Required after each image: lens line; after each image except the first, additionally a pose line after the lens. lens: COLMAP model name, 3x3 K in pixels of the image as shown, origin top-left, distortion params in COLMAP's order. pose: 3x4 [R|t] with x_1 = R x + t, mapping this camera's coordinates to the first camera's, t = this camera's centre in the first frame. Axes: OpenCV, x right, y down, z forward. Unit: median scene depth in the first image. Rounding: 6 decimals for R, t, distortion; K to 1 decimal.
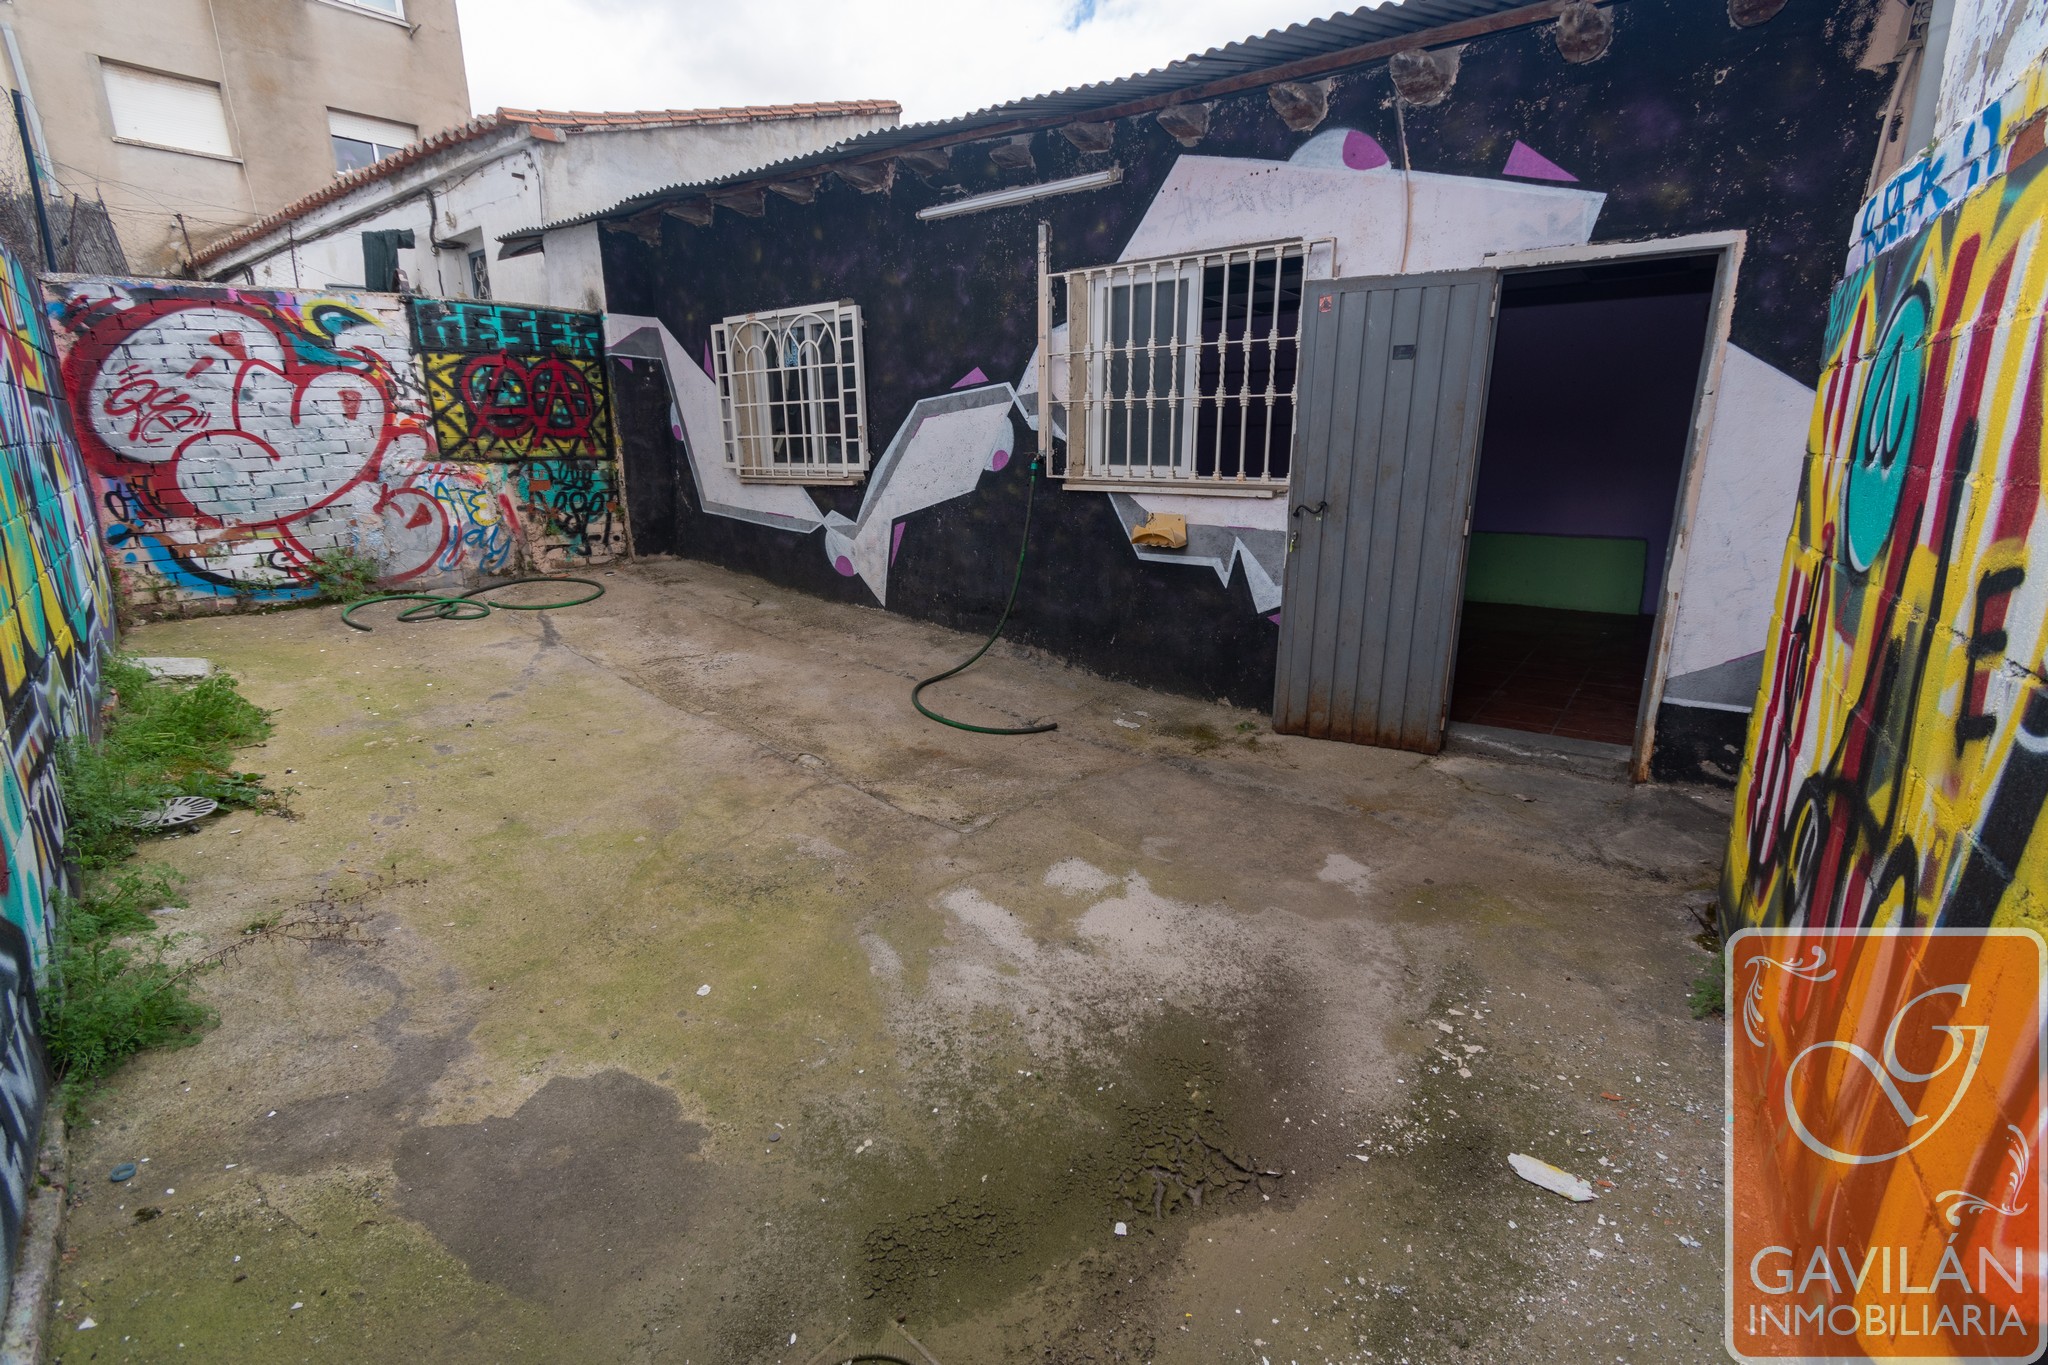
lens RADIAL K [[920.4, 0, 1024.0], [0, 920.4, 682.5], [0, 0, 1]] dist [0.003554, -0.000088]
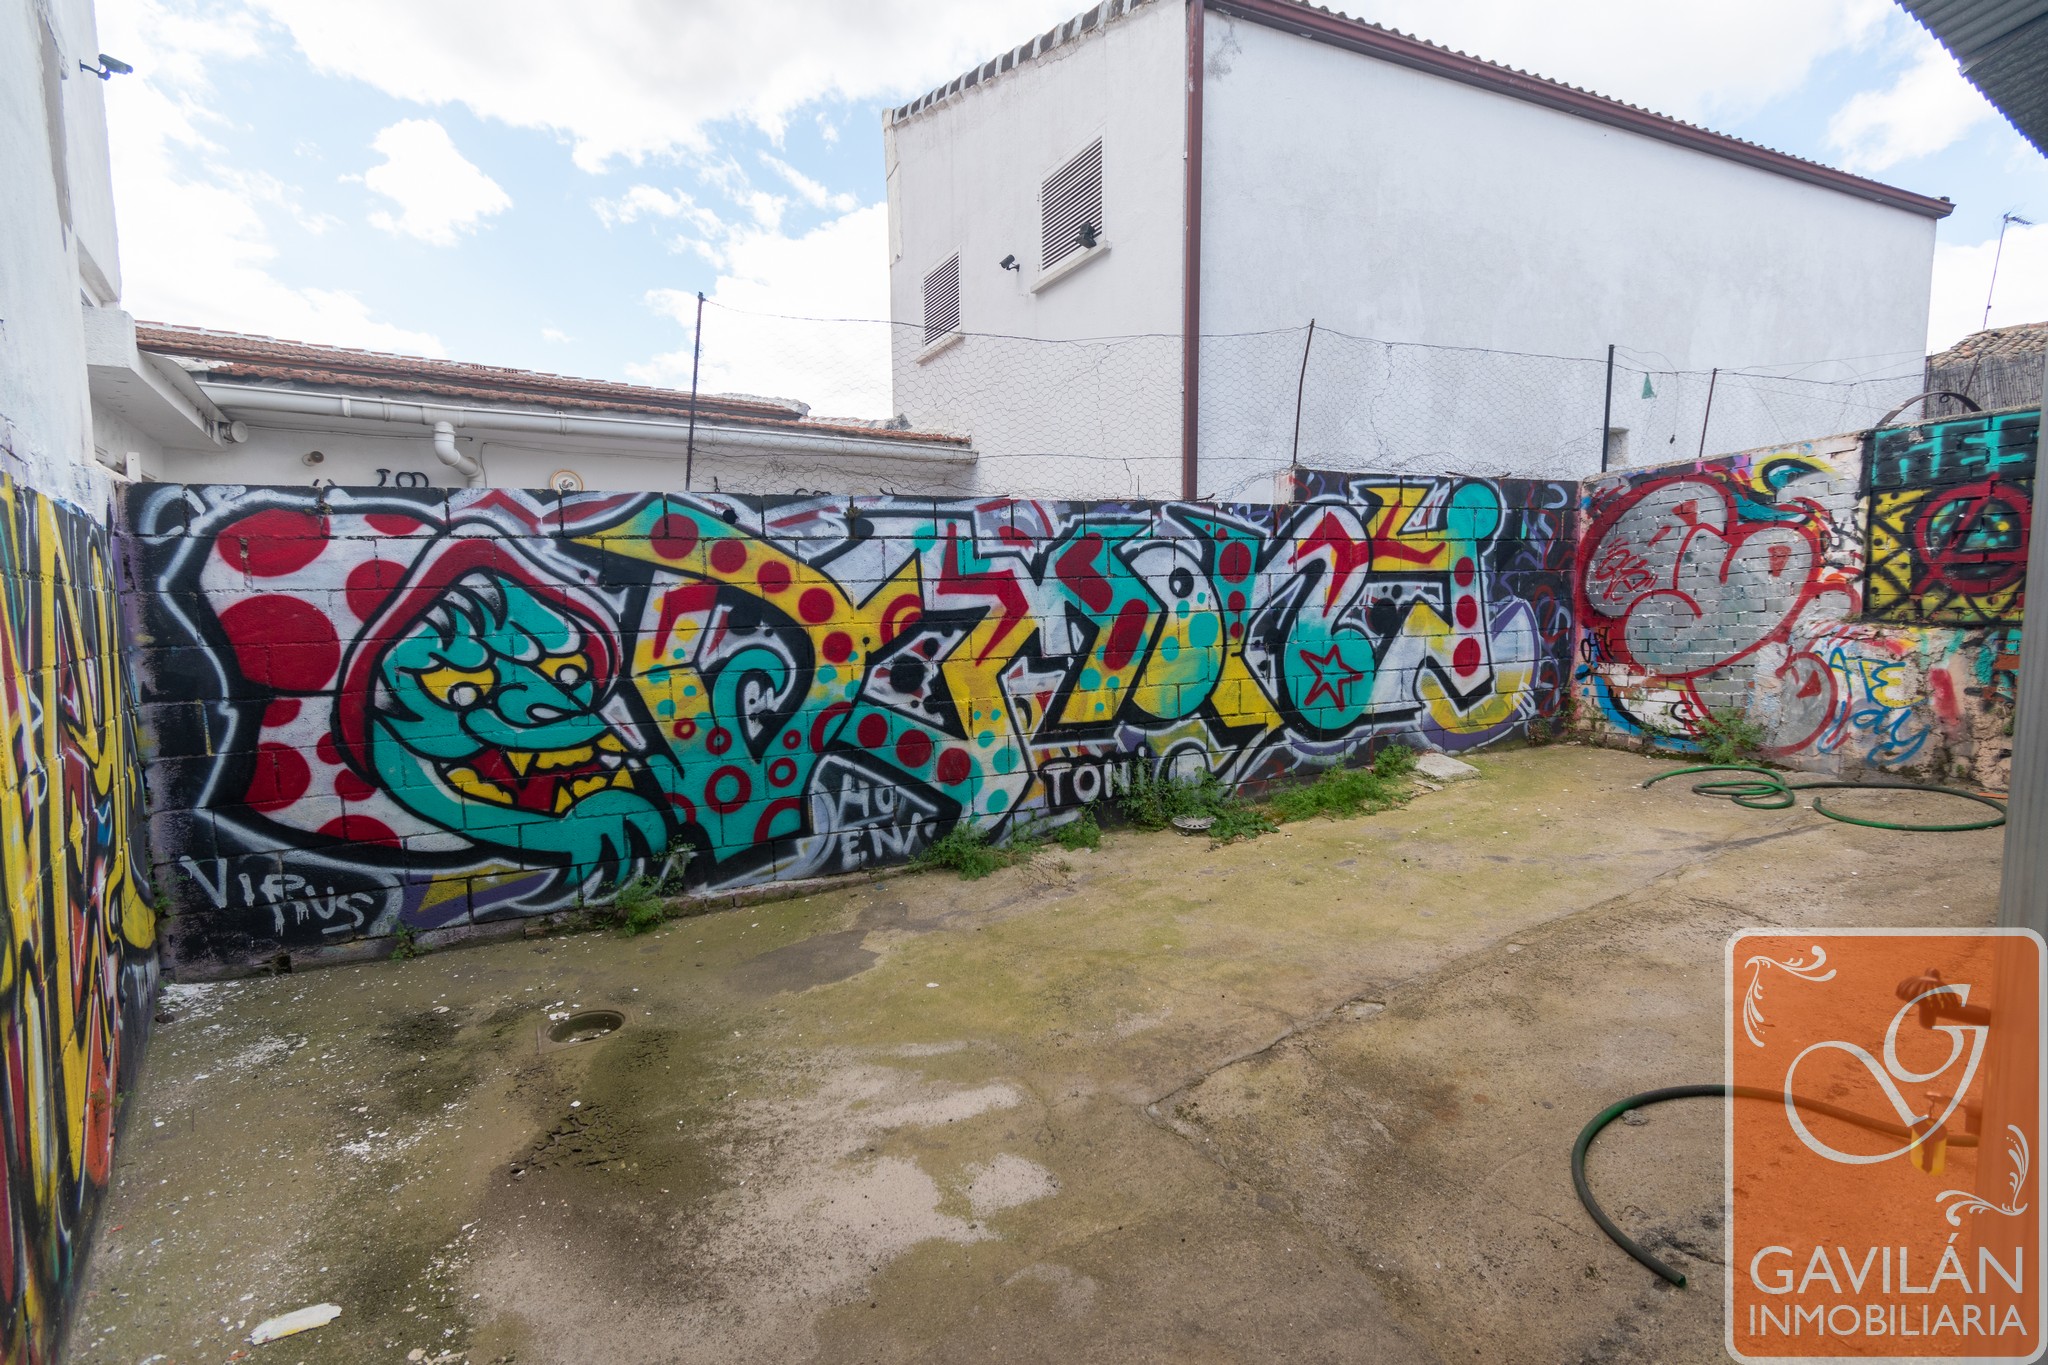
lens RADIAL K [[929.4, 0, 1028.5], [0, 929.4, 682.5], [0, 0, 1]] dist [0.002851, -0.000125]
pose [[-0.326700, 0.092943, -0.940547, 0.439958], [-0.225048, 0.958880, 0.172926, -0.193112], [0.917944, 0.268163, -0.292349, 0.673391]]
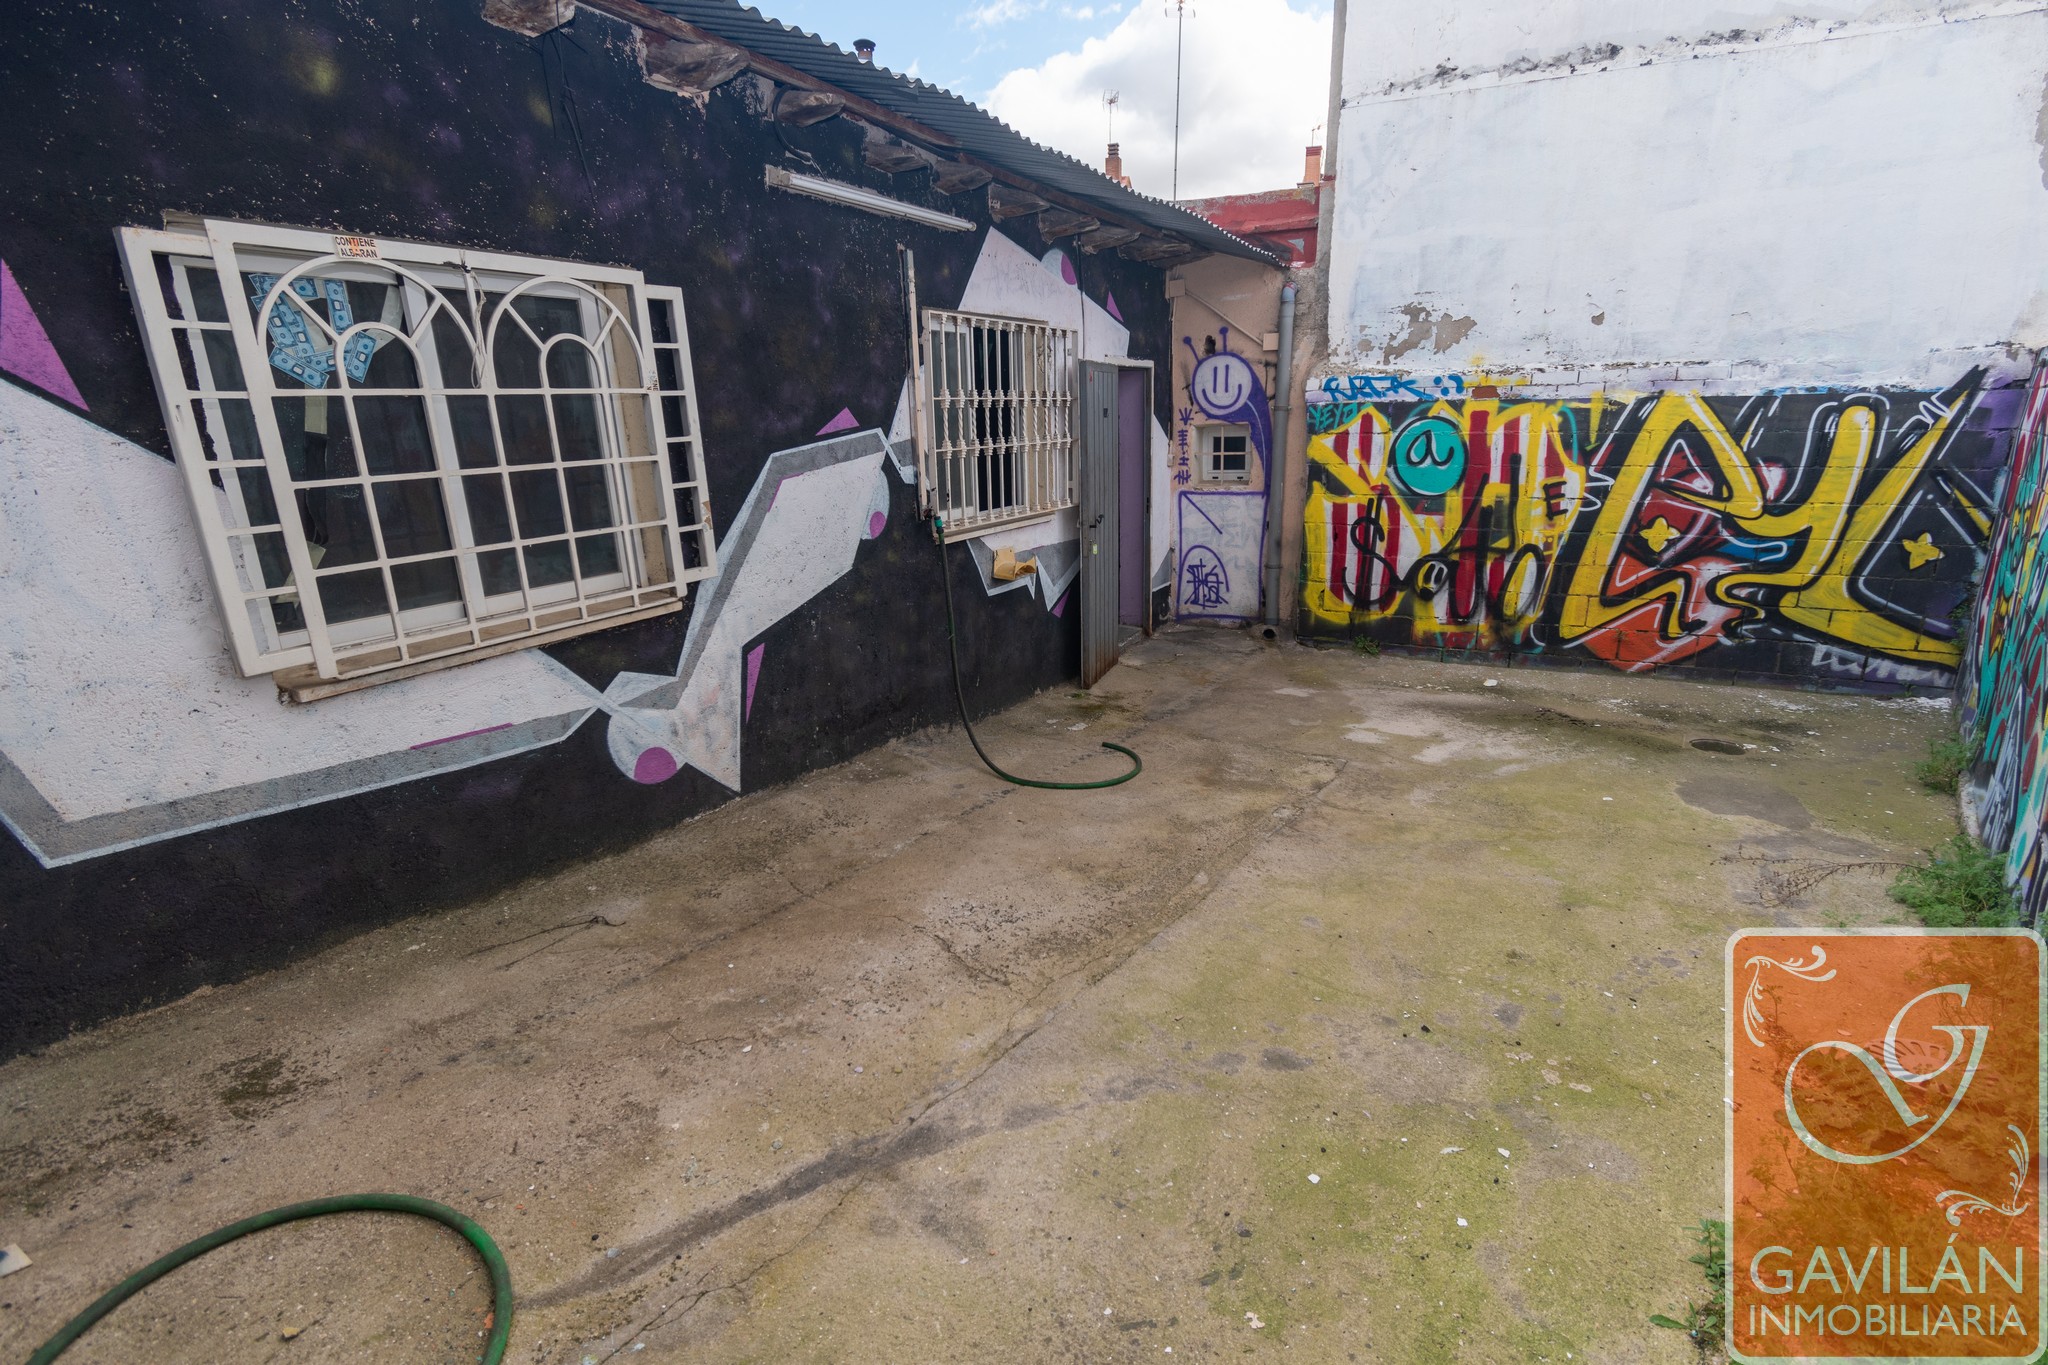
lens RADIAL K [[916.5, 0, 1055.6], [0, 916.5, 676.2], [0, 0, 1]] dist [0.003511, 0.000222]
pose [[-0.122652, -0.269403, 0.955185, -0.845332], [0.275928, 0.915249, 0.293571, -0.313730], [-0.953321, 0.299569, -0.037922, 0.928726]]
